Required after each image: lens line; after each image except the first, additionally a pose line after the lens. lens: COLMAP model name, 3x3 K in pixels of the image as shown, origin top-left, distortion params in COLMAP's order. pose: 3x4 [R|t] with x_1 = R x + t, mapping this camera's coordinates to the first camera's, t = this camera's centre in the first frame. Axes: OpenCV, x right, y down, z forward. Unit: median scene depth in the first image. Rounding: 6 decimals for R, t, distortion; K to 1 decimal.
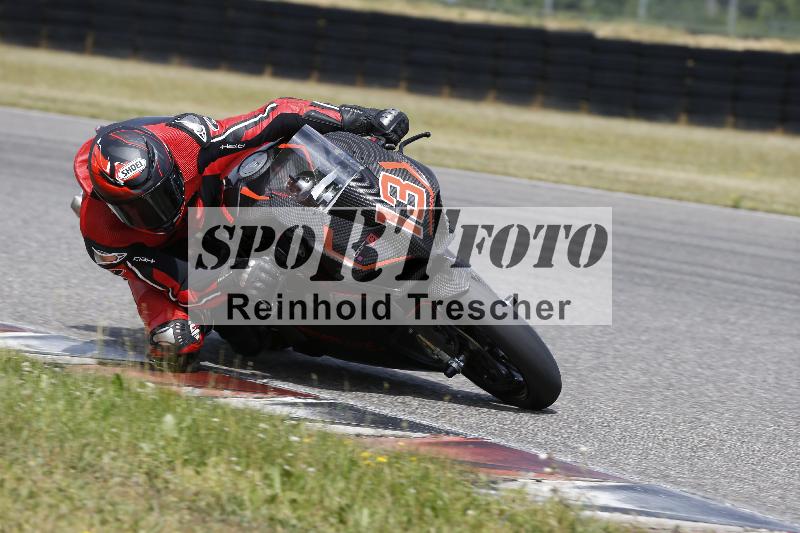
lens RADIAL K [[5984.5, 0, 399.3], [0, 5984.5, 269.6], [0, 0, 1]] dist [0.016882, 0.000000]
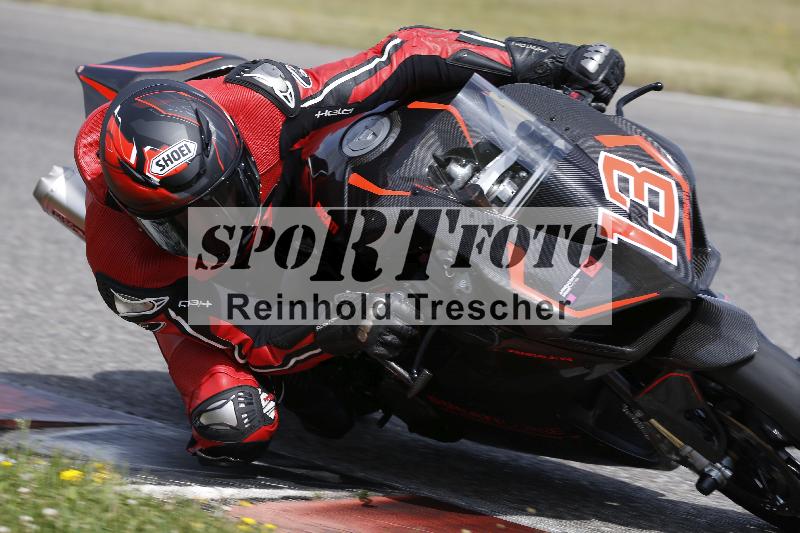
lens RADIAL K [[5223.8, 0, 395.7], [0, 5223.8, 230.6], [0, 0, 1]] dist [2.839029, 0.000000]
pose [[0.999154, -0.030050, 0.028071, -0.037085], [0.029437, 0.999325, 0.021984, -0.020200], [-0.028712, -0.021139, 0.999364, 0.470789]]
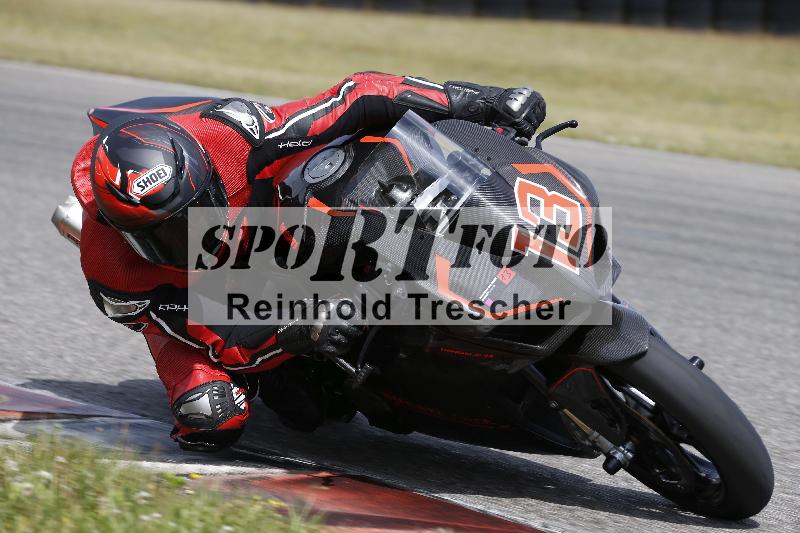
lens RADIAL K [[5223.8, 0, 403.3], [0, 5223.8, 267.7], [0, 0, 1]] dist [2.839029, 0.000000]
pose [[0.999628, -0.023098, 0.014501, -0.024540], [0.022880, 0.999625, 0.015040, -0.015093], [-0.014843, -0.014702, 0.999782, 0.383679]]
